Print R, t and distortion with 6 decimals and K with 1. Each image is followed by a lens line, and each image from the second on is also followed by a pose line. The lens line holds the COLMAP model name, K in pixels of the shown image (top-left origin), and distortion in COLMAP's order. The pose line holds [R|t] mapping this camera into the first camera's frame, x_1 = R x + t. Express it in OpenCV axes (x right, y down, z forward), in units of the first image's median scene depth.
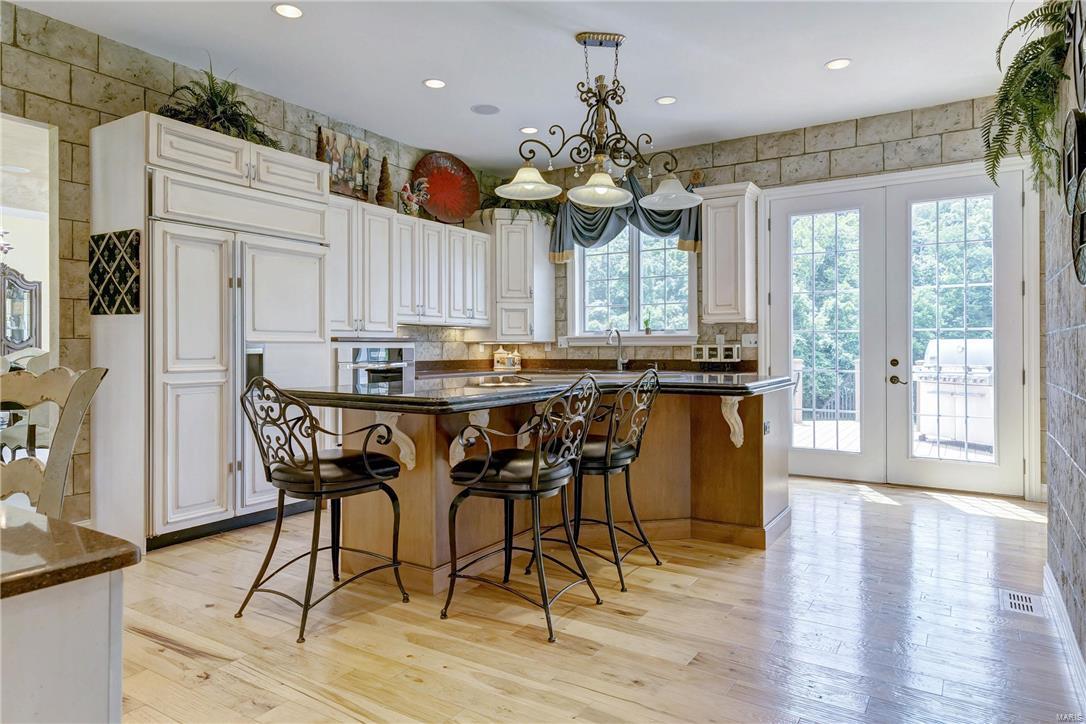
lens RADIAL K [[661.9, 0, 545.6], [0, 661.9, 353.6], [0, 0, 1]] dist [0.010427, -0.001493]
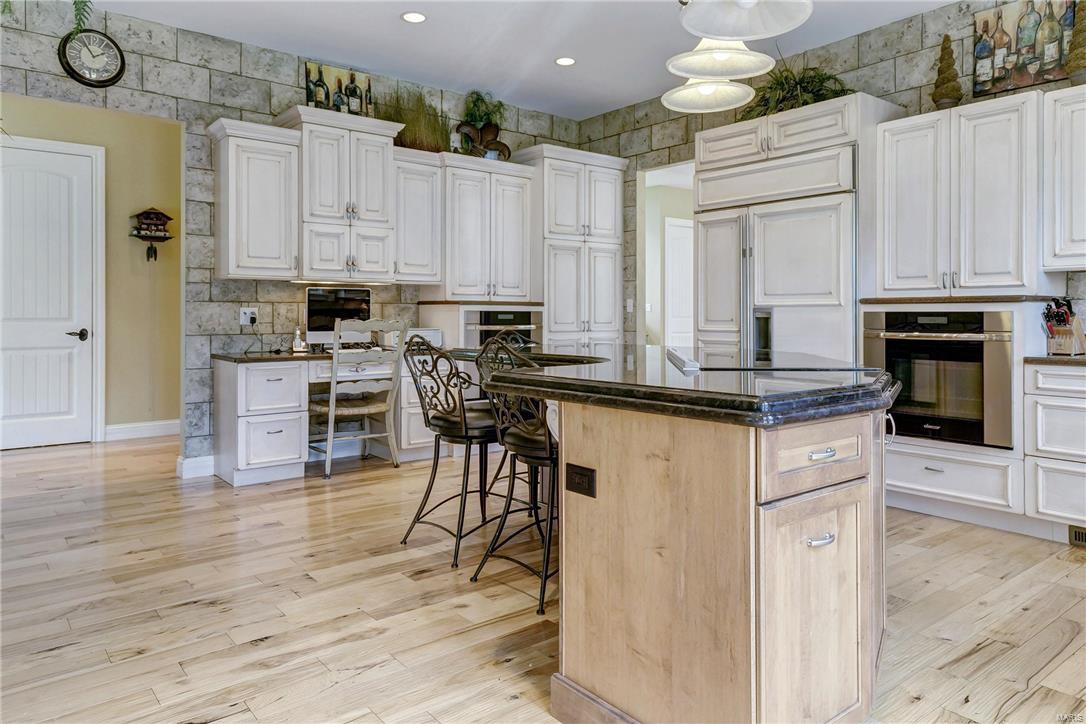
lens RADIAL K [[729.5, 0, 557.0], [0, 729.5, 315.4], [0, 0, 1]] dist [0.010604, 0.001543]
pose [[-0.302735, 0.009937, -0.953023, 0.973482], [-0.003563, 0.999927, 0.011558, -0.018888], [0.953068, 0.006895, -0.302677, 1.321963]]
